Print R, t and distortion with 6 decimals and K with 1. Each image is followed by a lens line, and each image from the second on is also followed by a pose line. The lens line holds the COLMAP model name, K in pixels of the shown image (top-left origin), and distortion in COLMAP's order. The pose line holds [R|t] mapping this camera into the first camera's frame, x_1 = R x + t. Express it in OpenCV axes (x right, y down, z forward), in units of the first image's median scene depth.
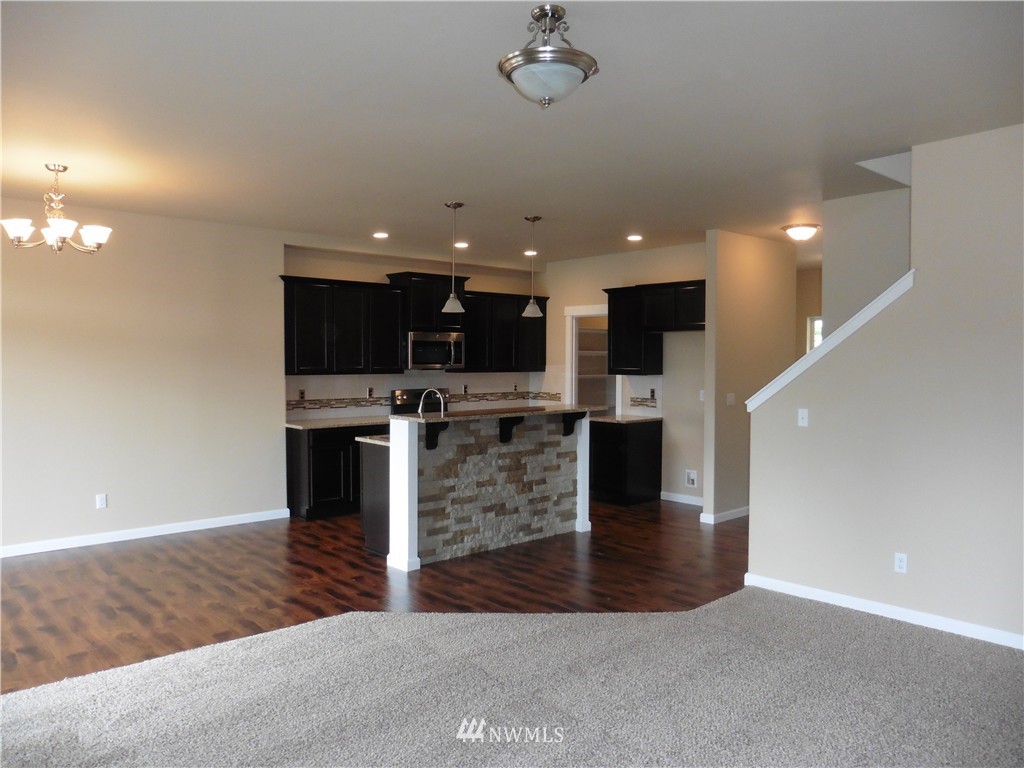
lens RADIAL K [[739.0, 0, 510.0], [0, 739.0, 381.2], [0, 0, 1]] dist [-0.056747, 0.029245]
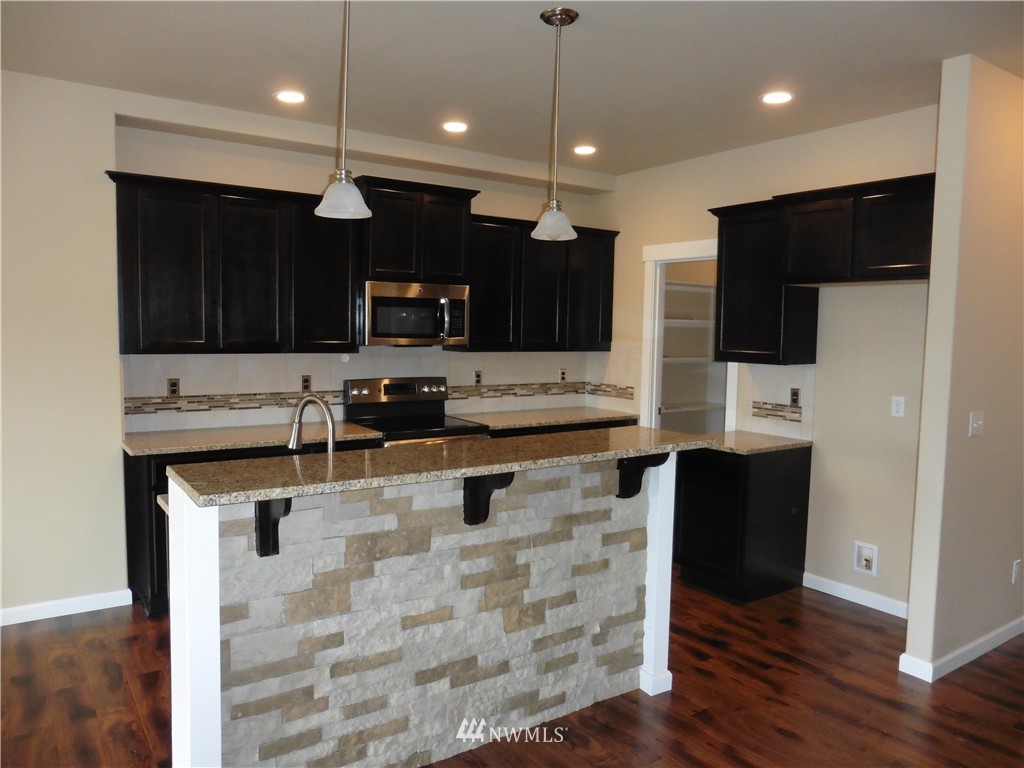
lens RADIAL K [[739.0, 0, 510.5], [0, 739.0, 383.2], [0, 0, 1]] dist [-0.056747, 0.029245]
pose [[0.992042, 0.025601, -0.123274, 0.051609], [-0.020177, 0.998781, 0.045052, -0.015521], [0.124277, -0.042206, 0.991350, 0.455174]]
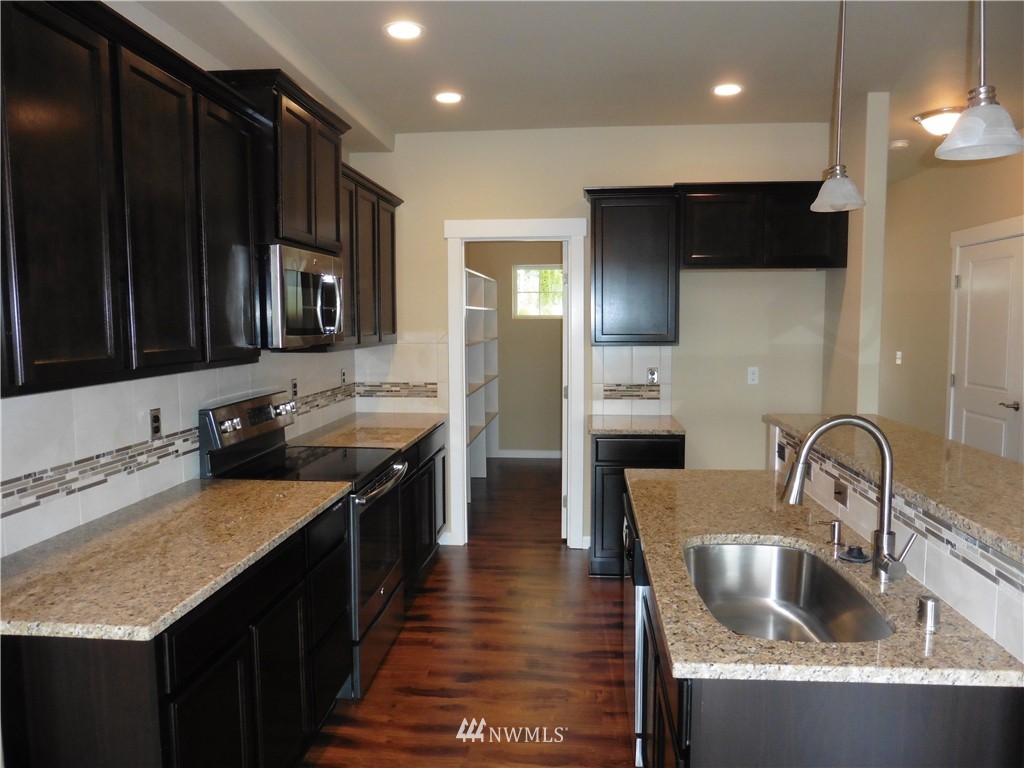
lens RADIAL K [[739.0, 0, 515.4], [0, 739.0, 387.0], [0, 0, 1]] dist [-0.056747, 0.029245]
pose [[0.736579, -0.067639, 0.672960, -0.307035], [0.027310, 0.997150, 0.070331, -0.020570], [-0.675799, -0.033426, 0.736327, 0.687418]]
